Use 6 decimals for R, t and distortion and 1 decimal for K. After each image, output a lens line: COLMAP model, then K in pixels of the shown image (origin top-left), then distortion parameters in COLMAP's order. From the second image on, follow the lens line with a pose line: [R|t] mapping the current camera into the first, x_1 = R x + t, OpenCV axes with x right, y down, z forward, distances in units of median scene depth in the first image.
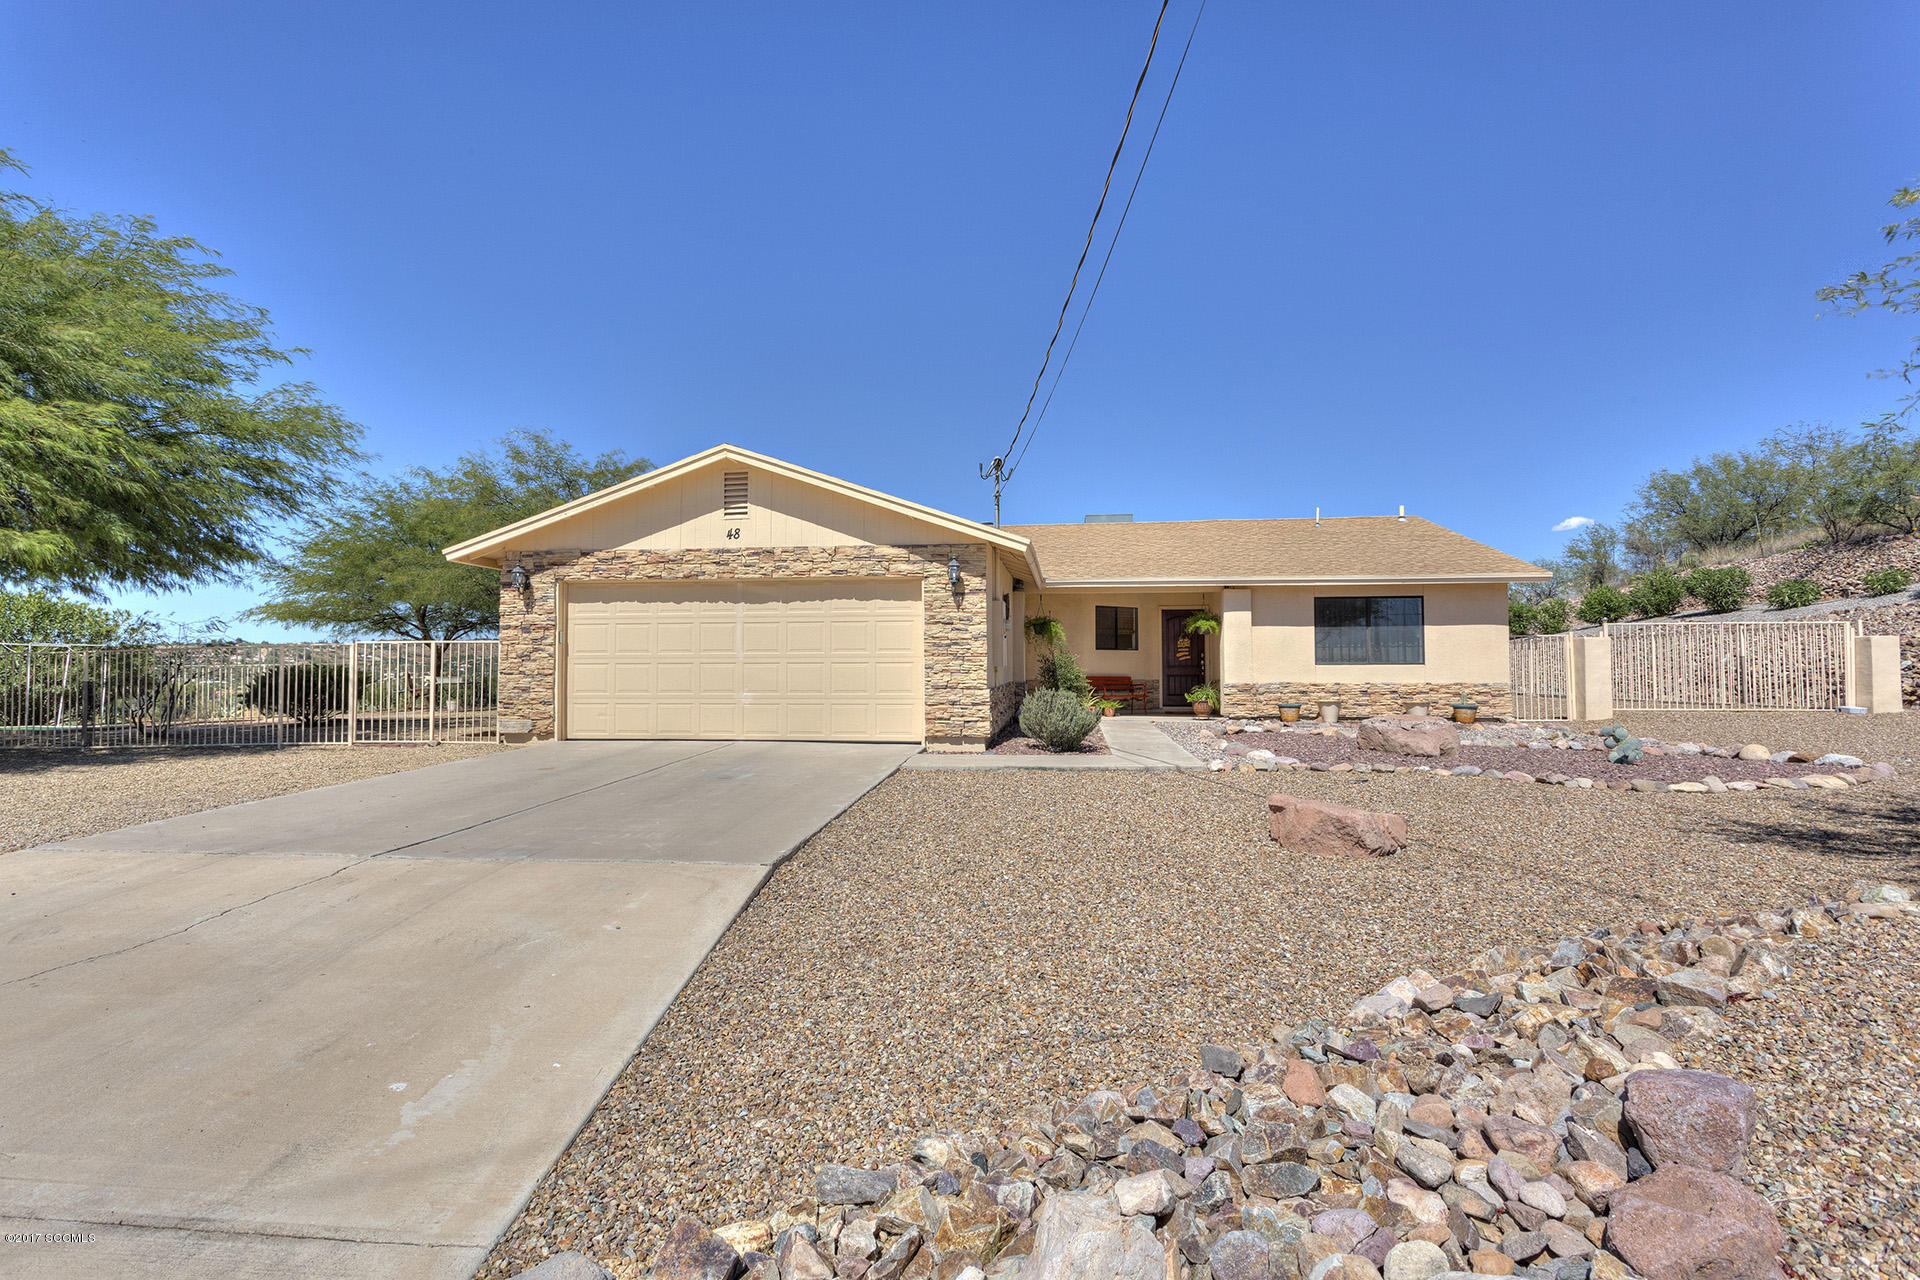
lens RADIAL K [[902.3, 0, 958.4], [0, 902.3, 633.2], [0, 0, 1]] dist [0.011178, 0.001728]
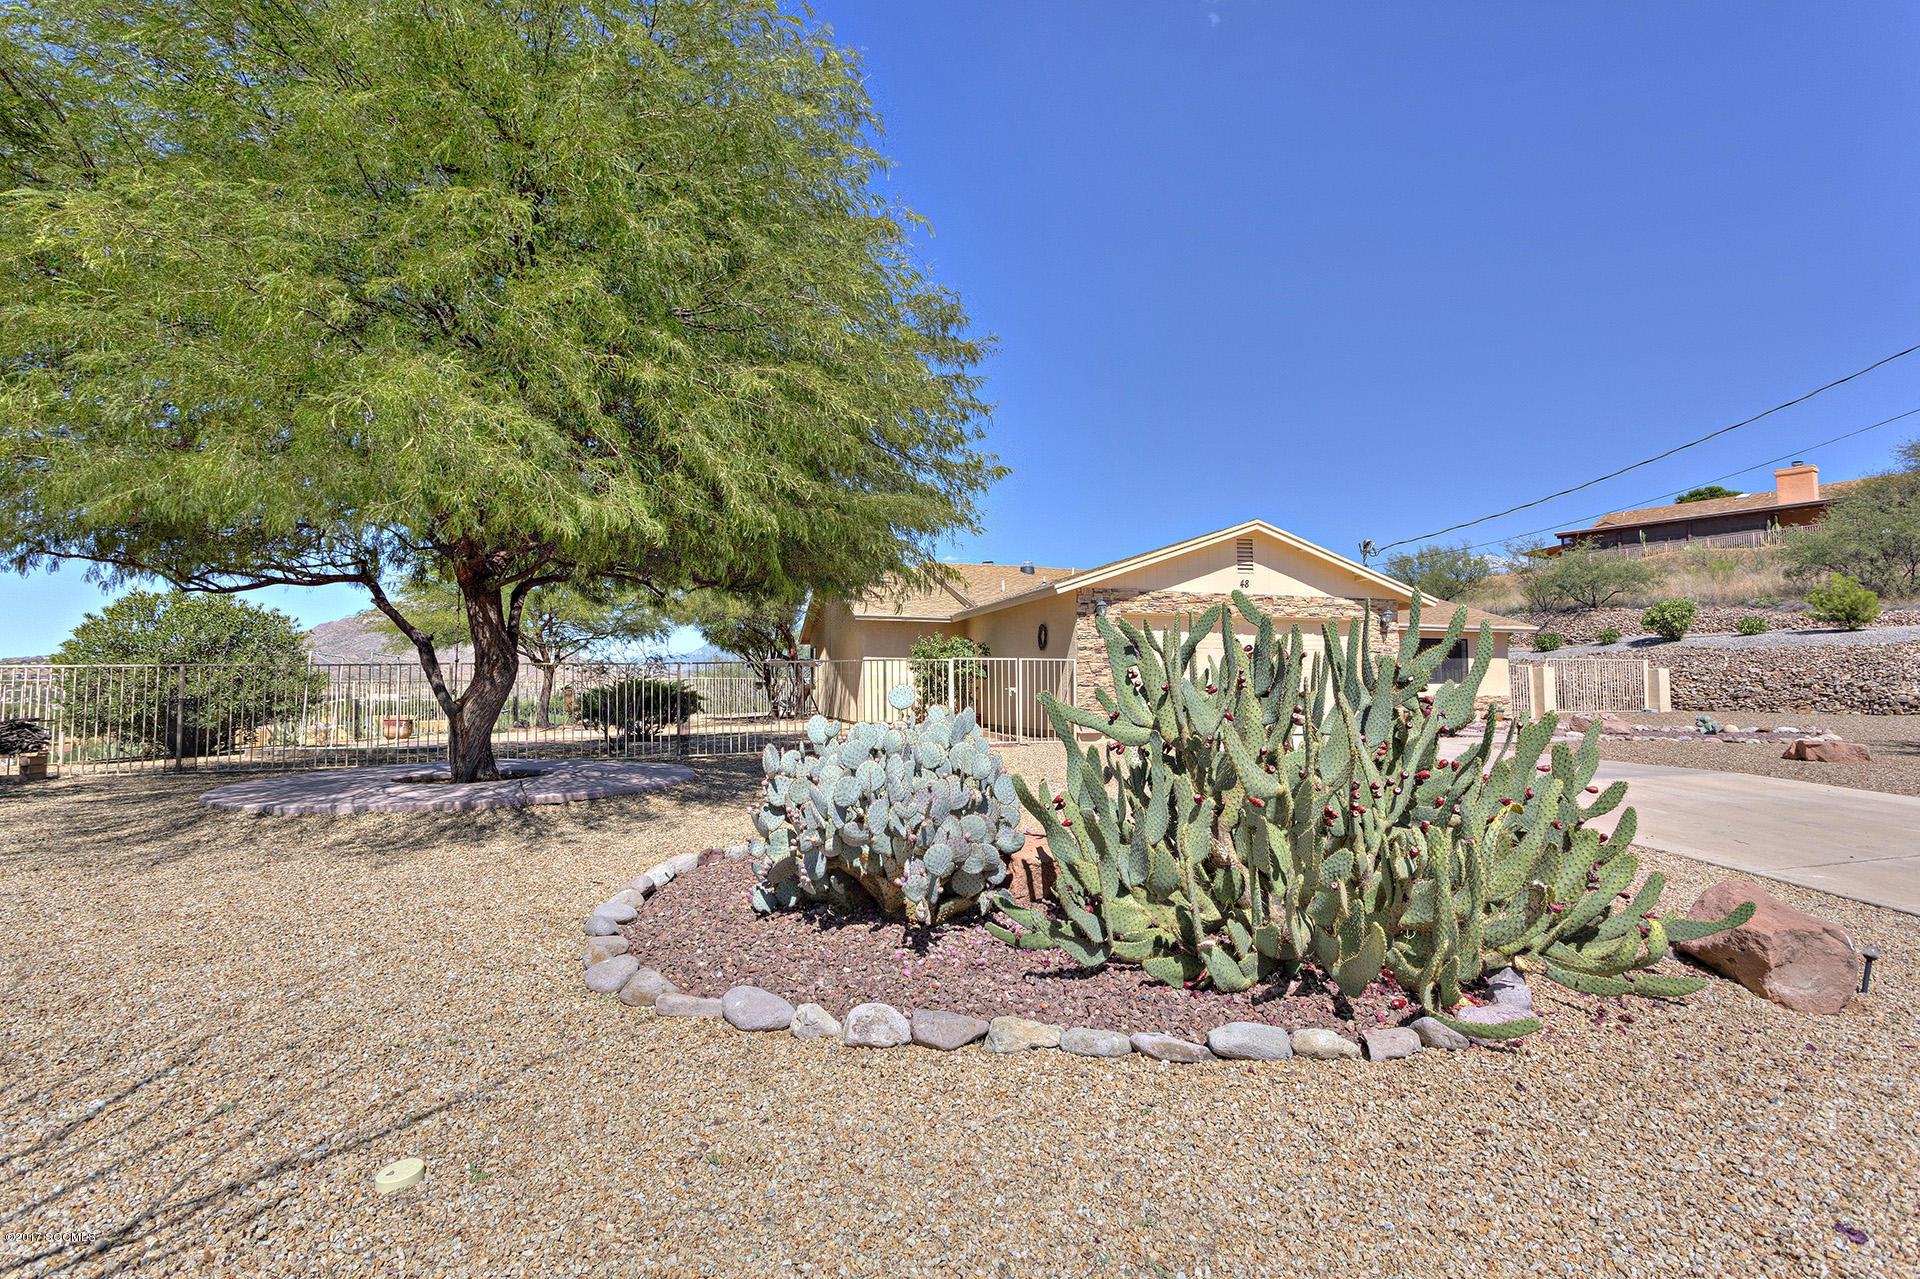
lens RADIAL K [[902.3, 0, 958.4], [0, 902.3, 632.7], [0, 0, 1]] dist [0.011178, 0.001728]
pose [[0.909615, 0.027826, 0.414519, -1.206061], [-0.016211, 0.999372, -0.031513, 0.014031], [-0.415136, 0.021945, 0.909495, -0.060239]]
